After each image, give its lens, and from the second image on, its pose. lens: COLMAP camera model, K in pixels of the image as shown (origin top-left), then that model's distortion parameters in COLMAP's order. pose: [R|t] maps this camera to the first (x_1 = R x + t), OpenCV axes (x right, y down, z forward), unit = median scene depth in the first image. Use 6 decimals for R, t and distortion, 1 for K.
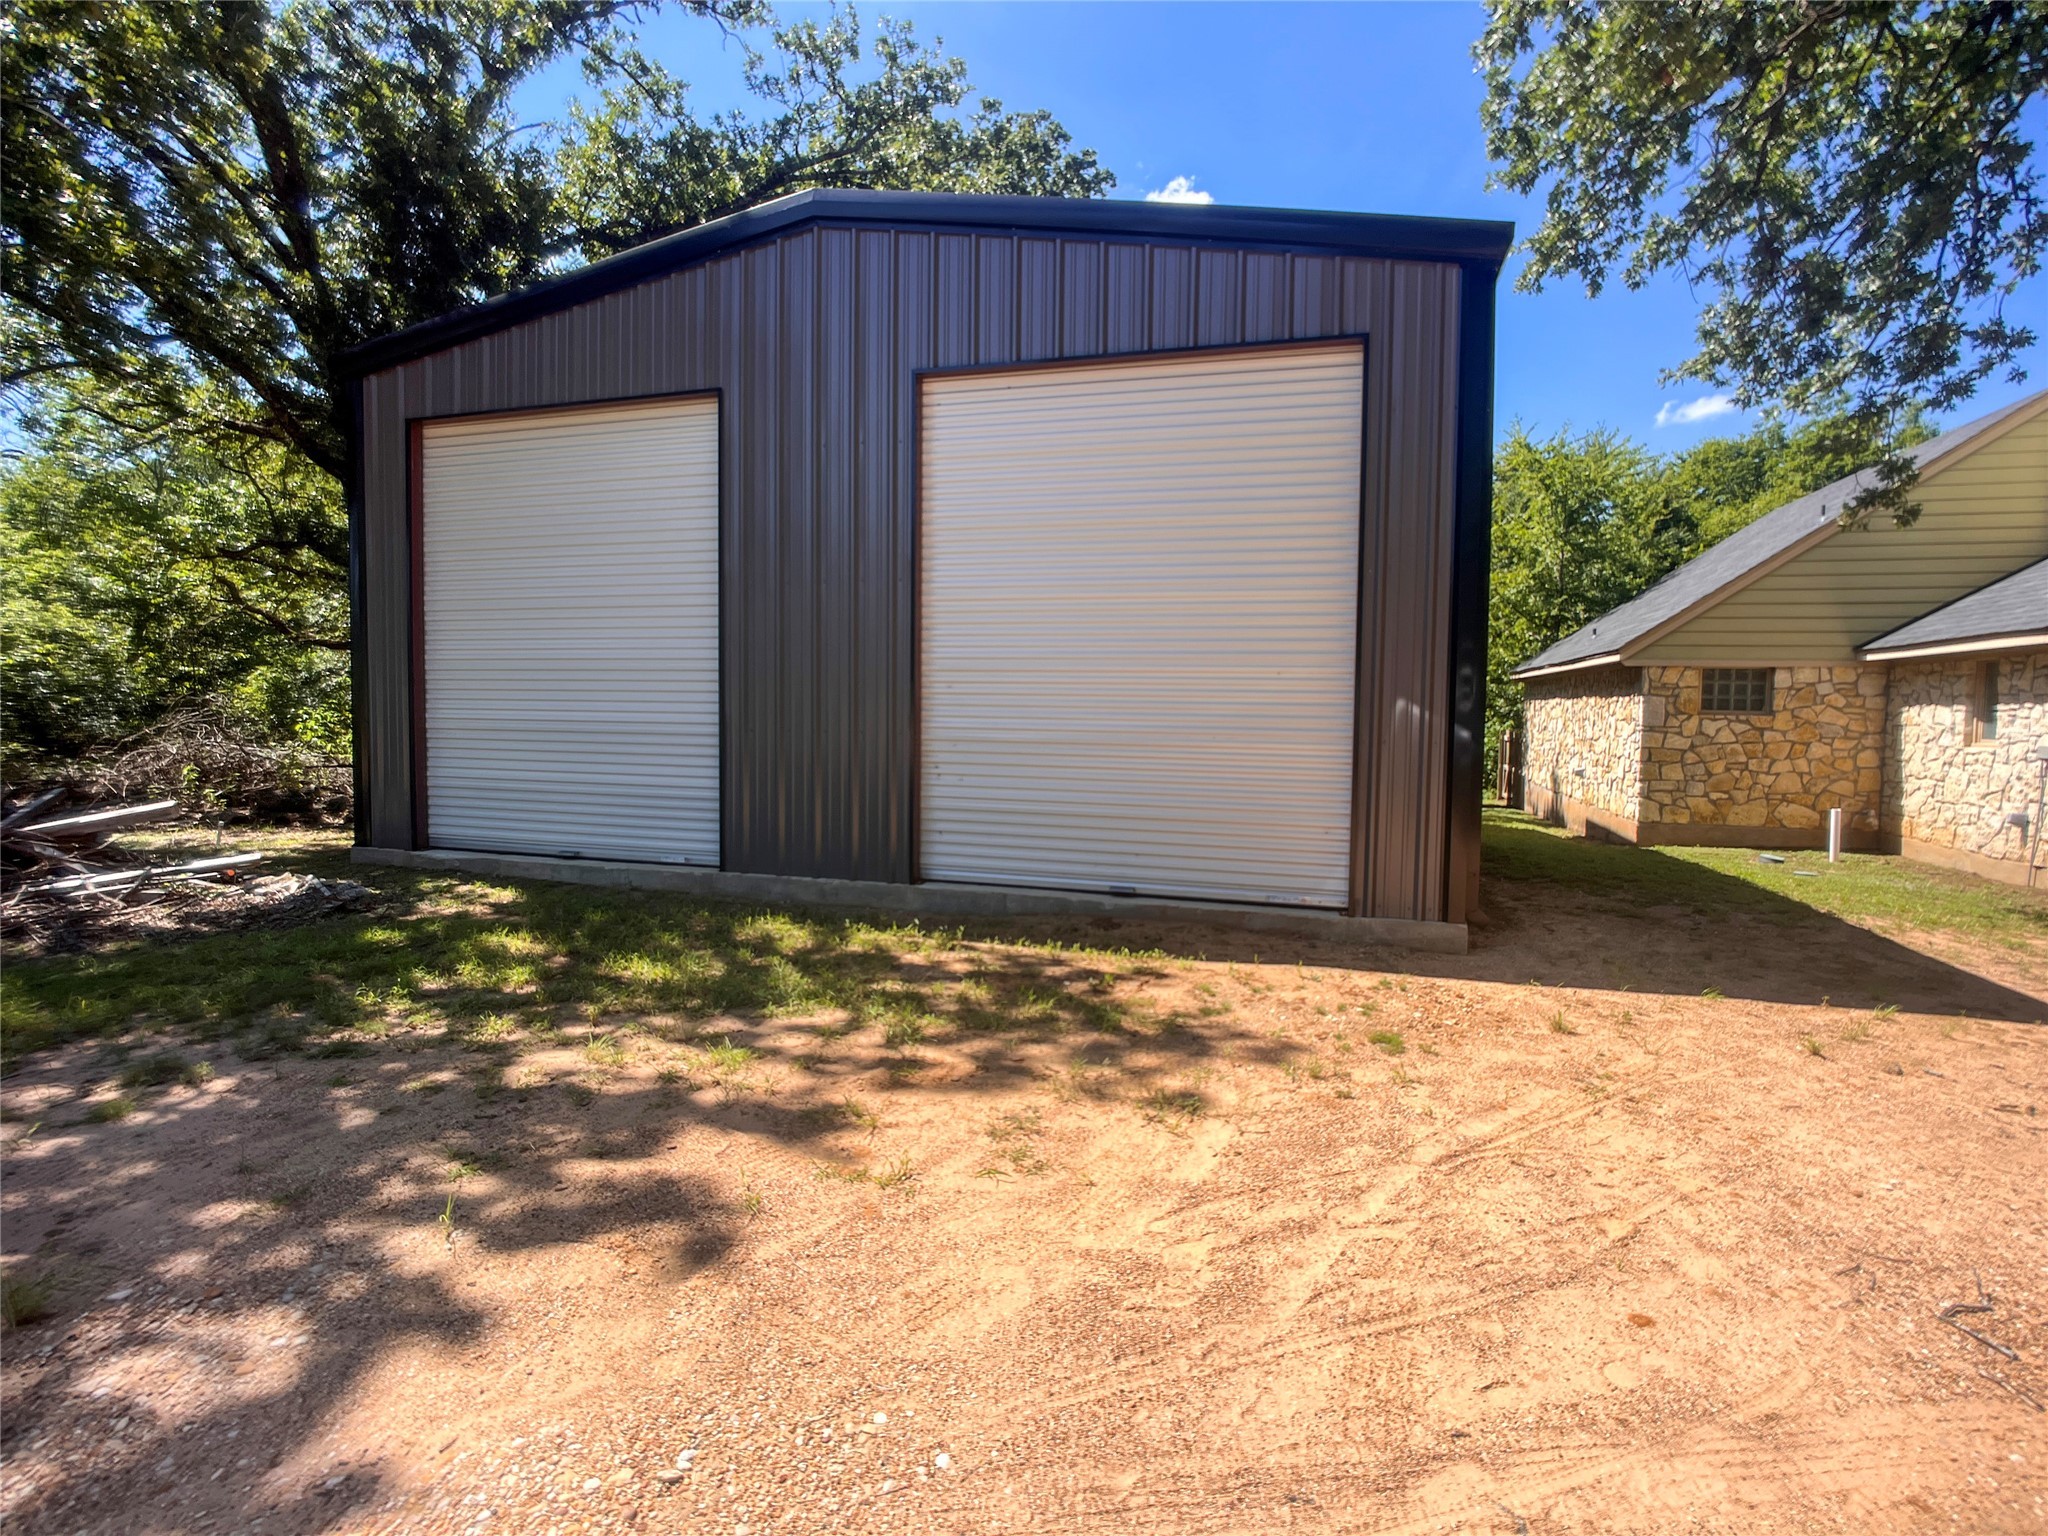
lens RADIAL K [[1055.6, 0, 1031.1], [0, 1055.6, 762.6], [0, 0, 1]] dist [-0.041804, 0.017217]
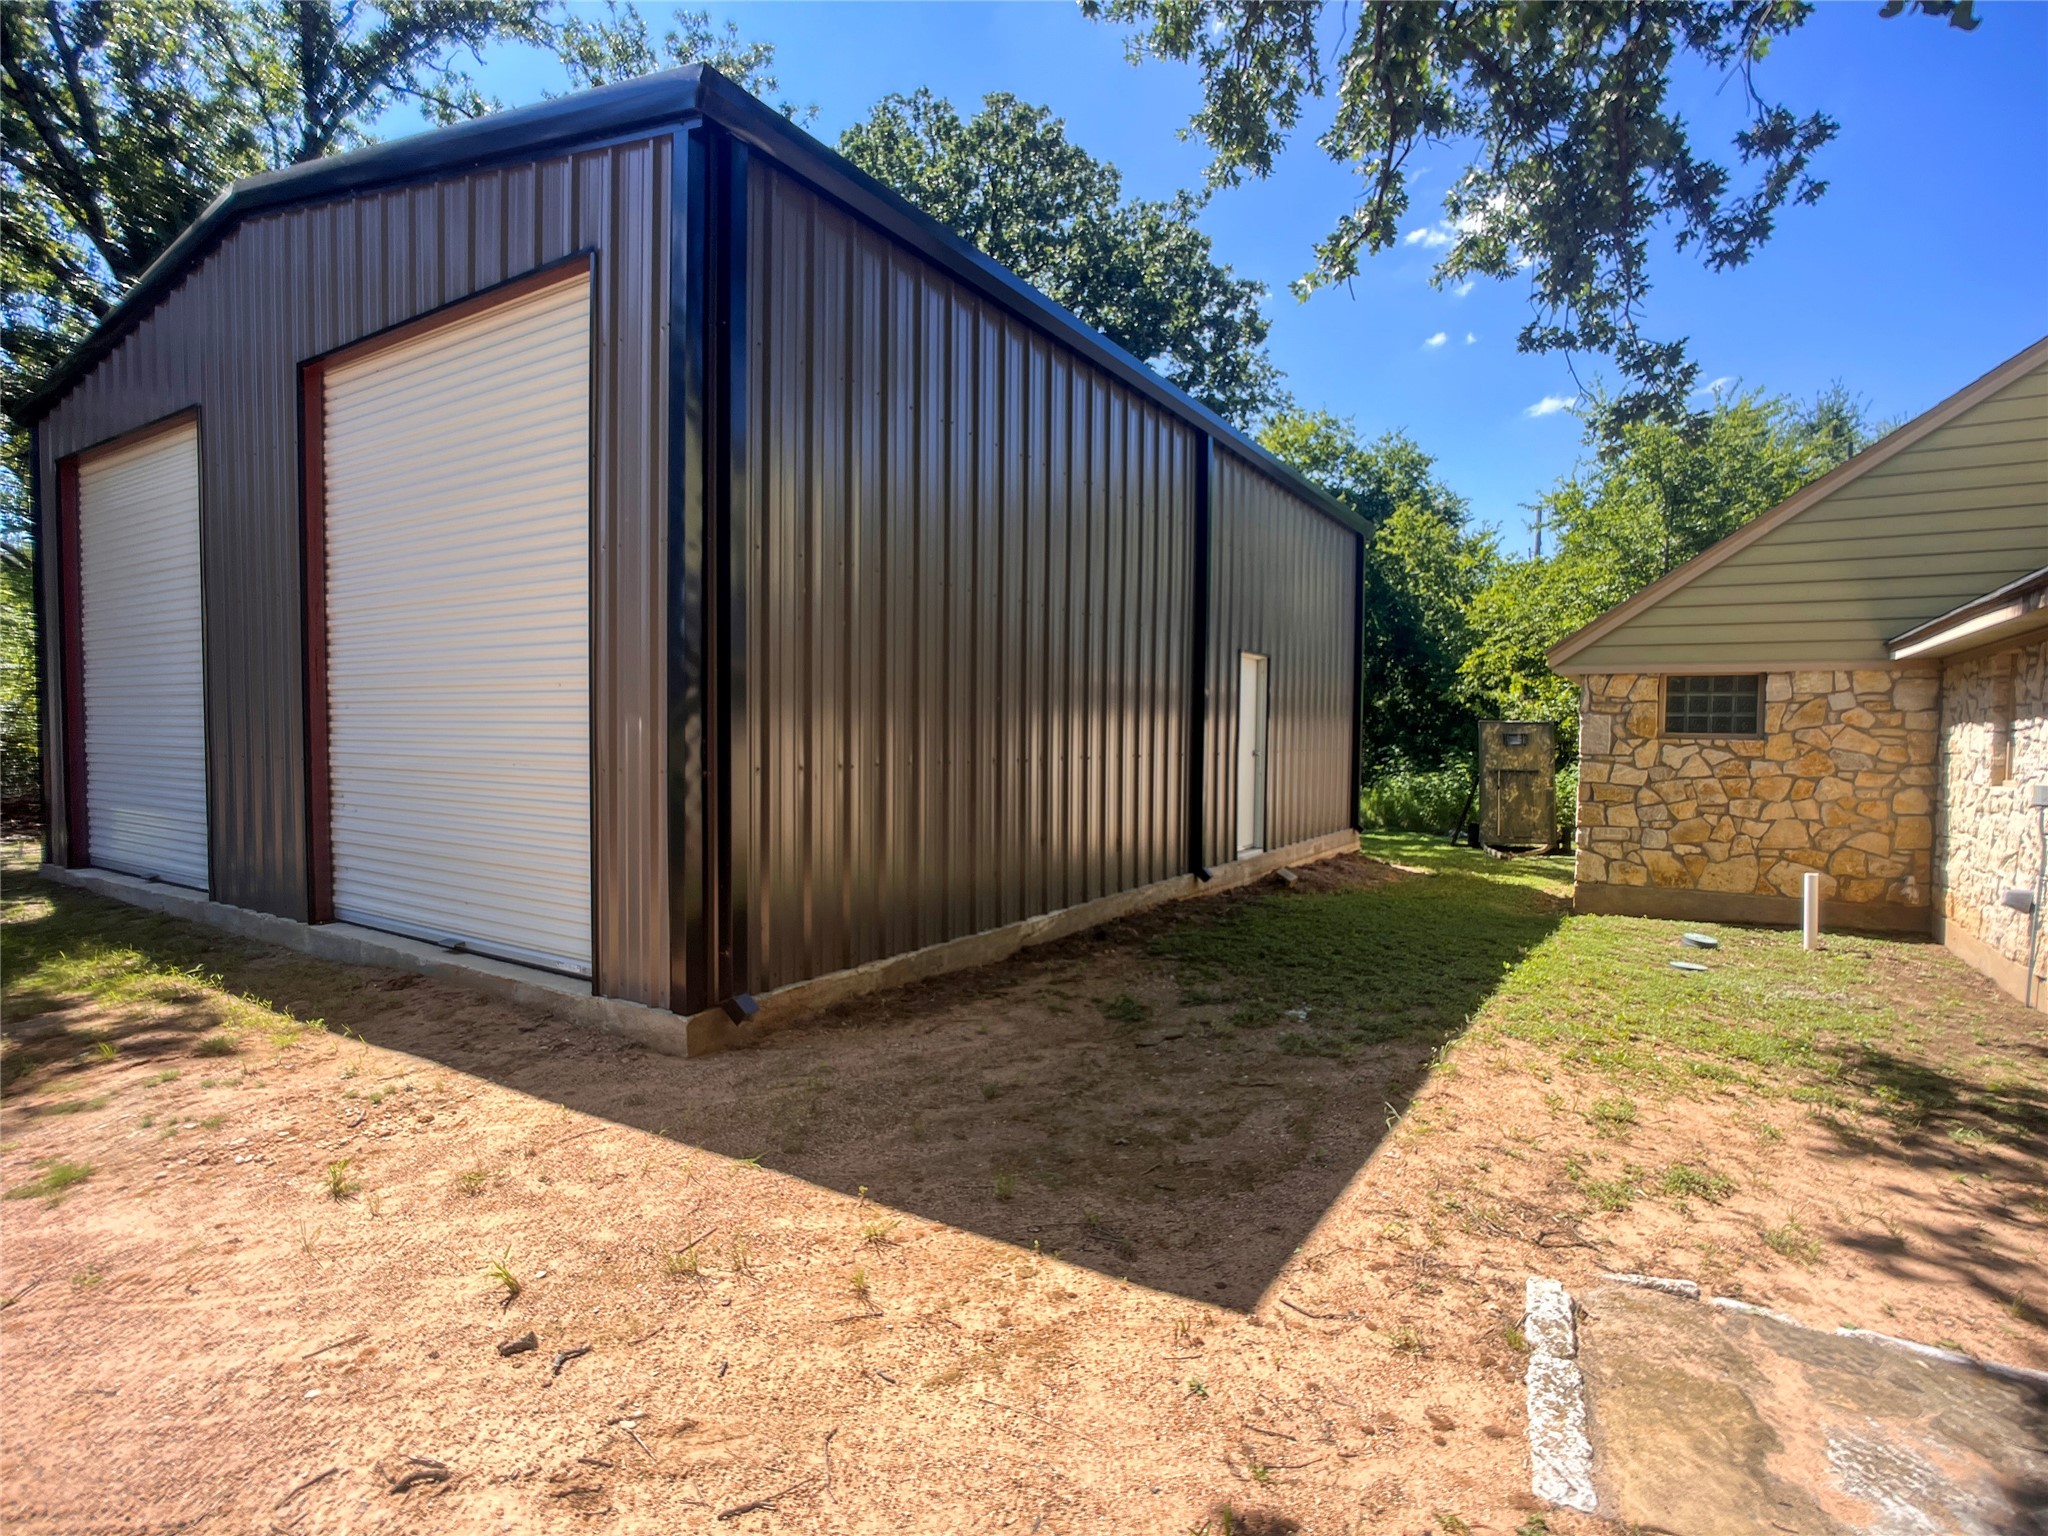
lens RADIAL K [[1055.6, 0, 1020.9], [0, 1055.6, 775.9], [0, 0, 1]] dist [-0.041804, 0.017217]
pose [[0.962890, 0.008196, -0.269771, 0.414481], [-0.012143, 0.999842, -0.012966, -0.004739], [0.269622, 0.015761, 0.962837, 0.170834]]
